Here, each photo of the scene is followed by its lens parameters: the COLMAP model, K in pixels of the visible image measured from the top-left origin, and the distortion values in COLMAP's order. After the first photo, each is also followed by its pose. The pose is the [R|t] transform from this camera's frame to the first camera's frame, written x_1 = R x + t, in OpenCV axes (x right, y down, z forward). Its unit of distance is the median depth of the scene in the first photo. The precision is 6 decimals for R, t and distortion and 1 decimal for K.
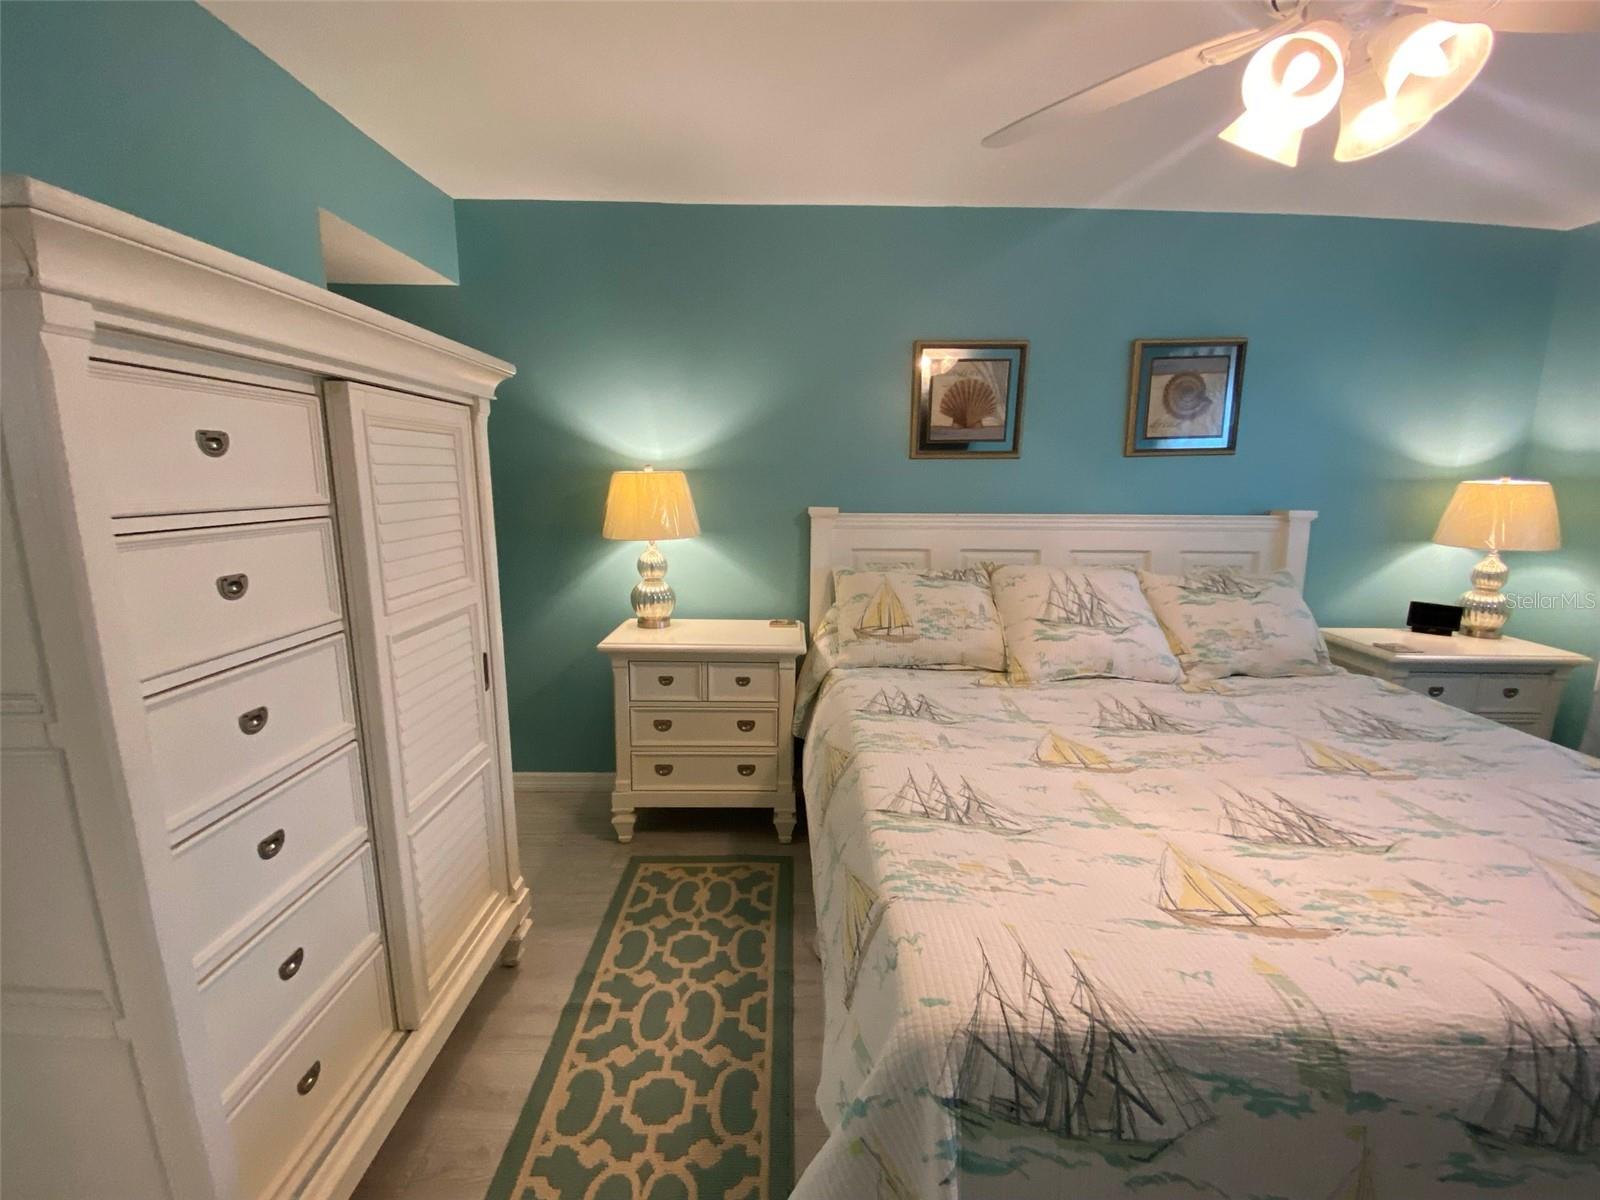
lens RADIAL K [[661.2, 0, 795.3], [0, 661.2, 607.6], [0, 0, 1]] dist [0.025013, -0.022207]
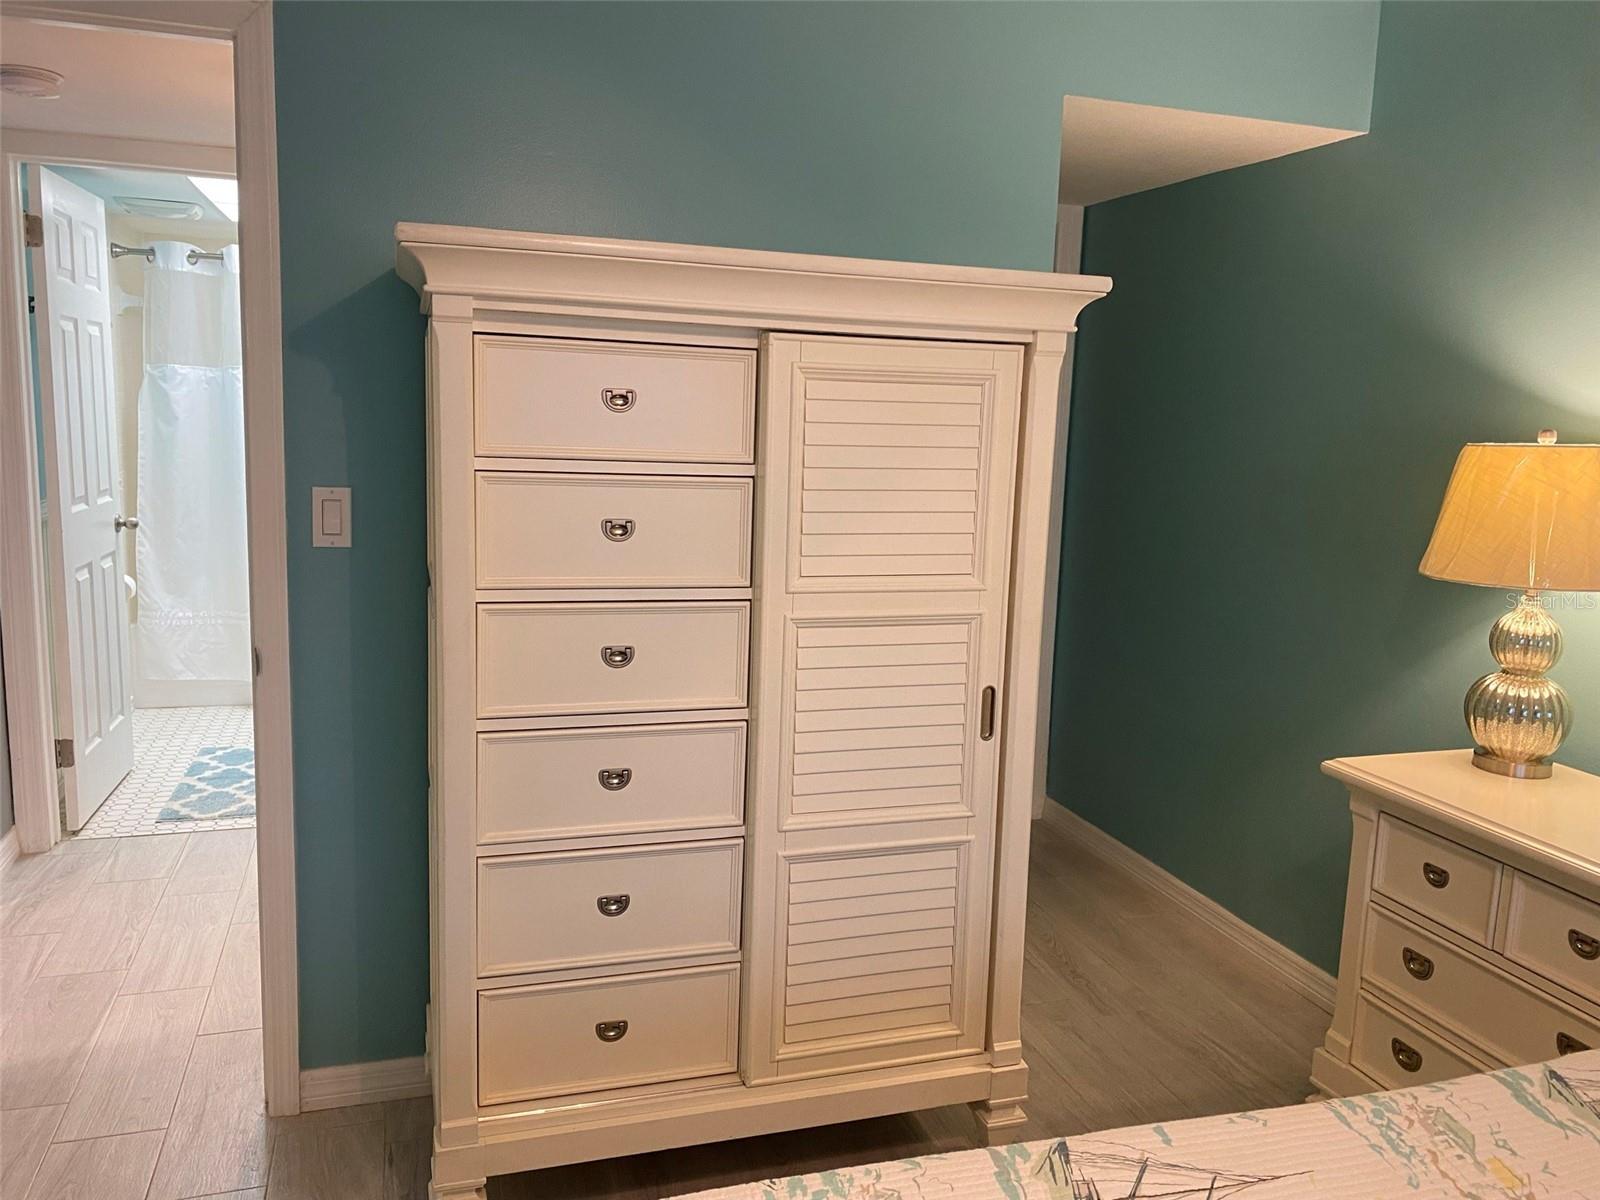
lens RADIAL K [[1243.2, 0, 805.8], [0, 1243.2, 595.7], [0, 0, 1]] dist [0.049528, -0.054825]
pose [[0.321836, 0.140396, -0.936328, 0.478051], [-0.211206, 0.974670, 0.073549, -0.056806], [0.922937, 0.174088, 0.343337, 0.239541]]
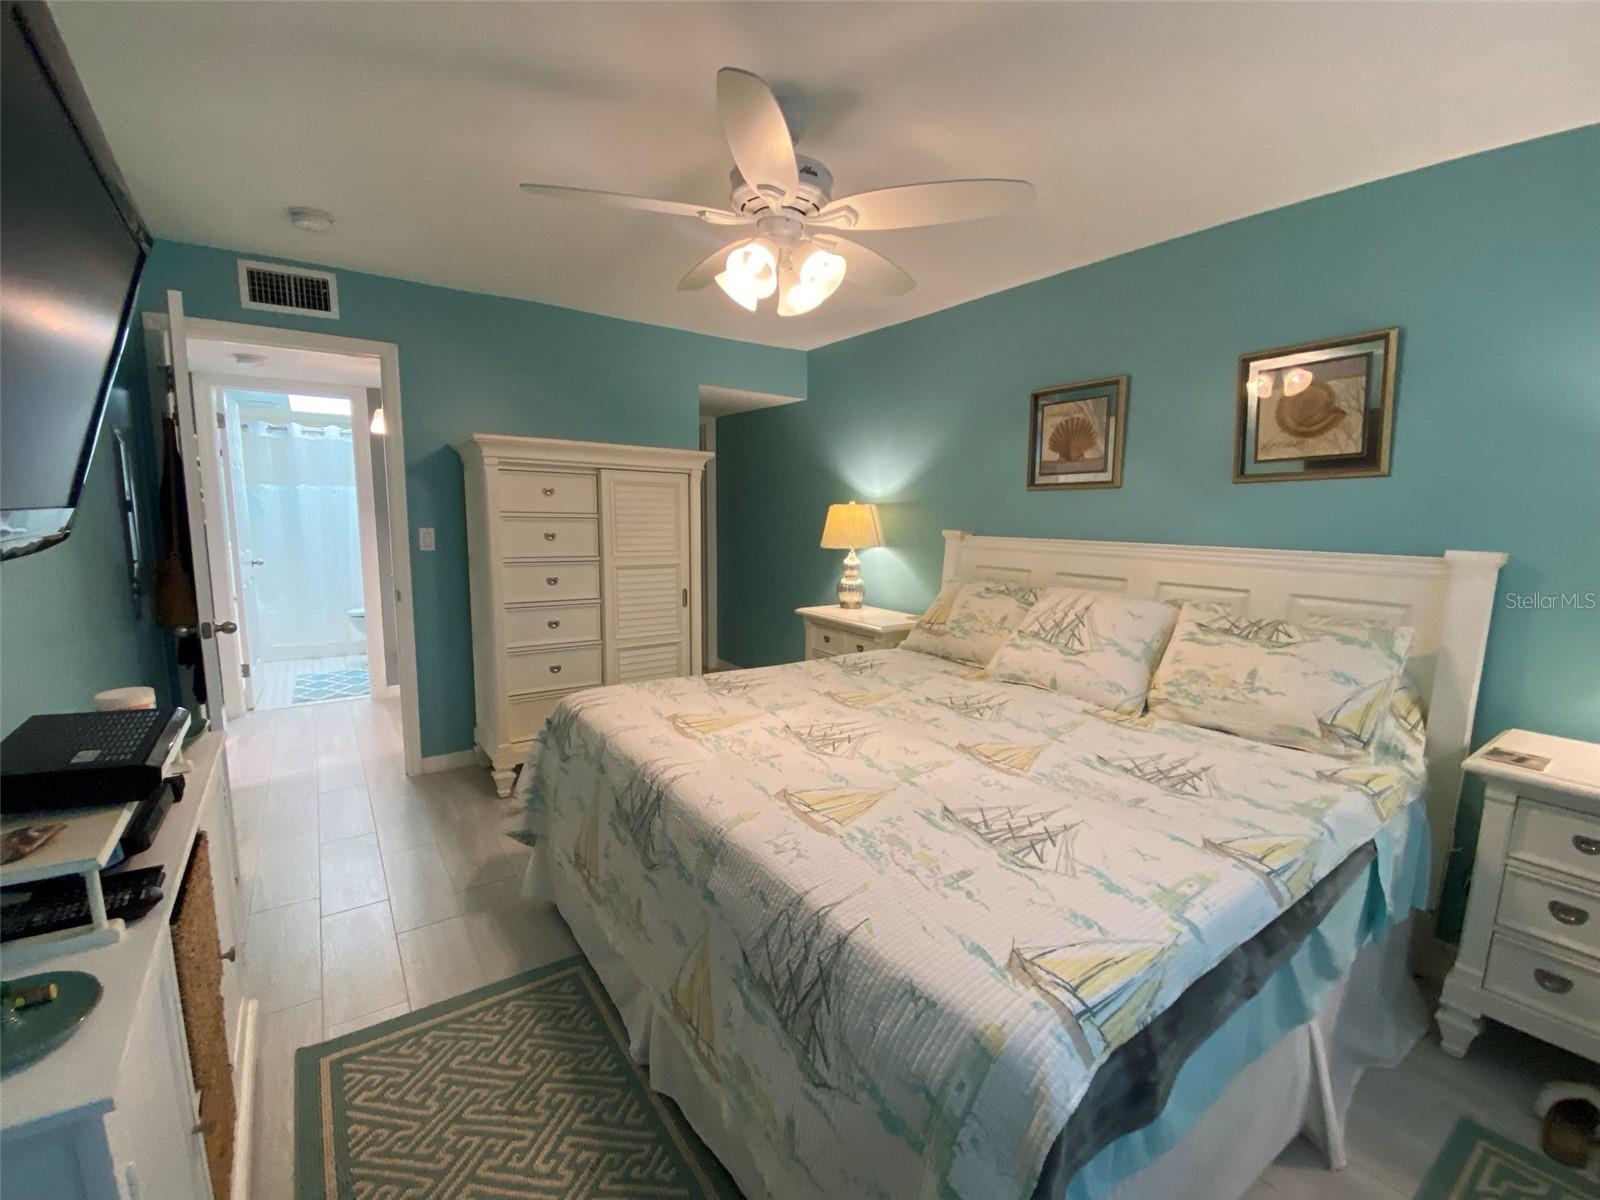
lens RADIAL K [[653.3, 0, 805.4], [0, 653.3, 608.0], [0, 0, 1]] dist [0.044602, -0.040464]
pose [[0.594800, 0.115189, -0.795578, 0.972597], [-0.163440, 0.986338, 0.020616, 0.015509], [0.787084, 0.117767, 0.605500, 0.037652]]
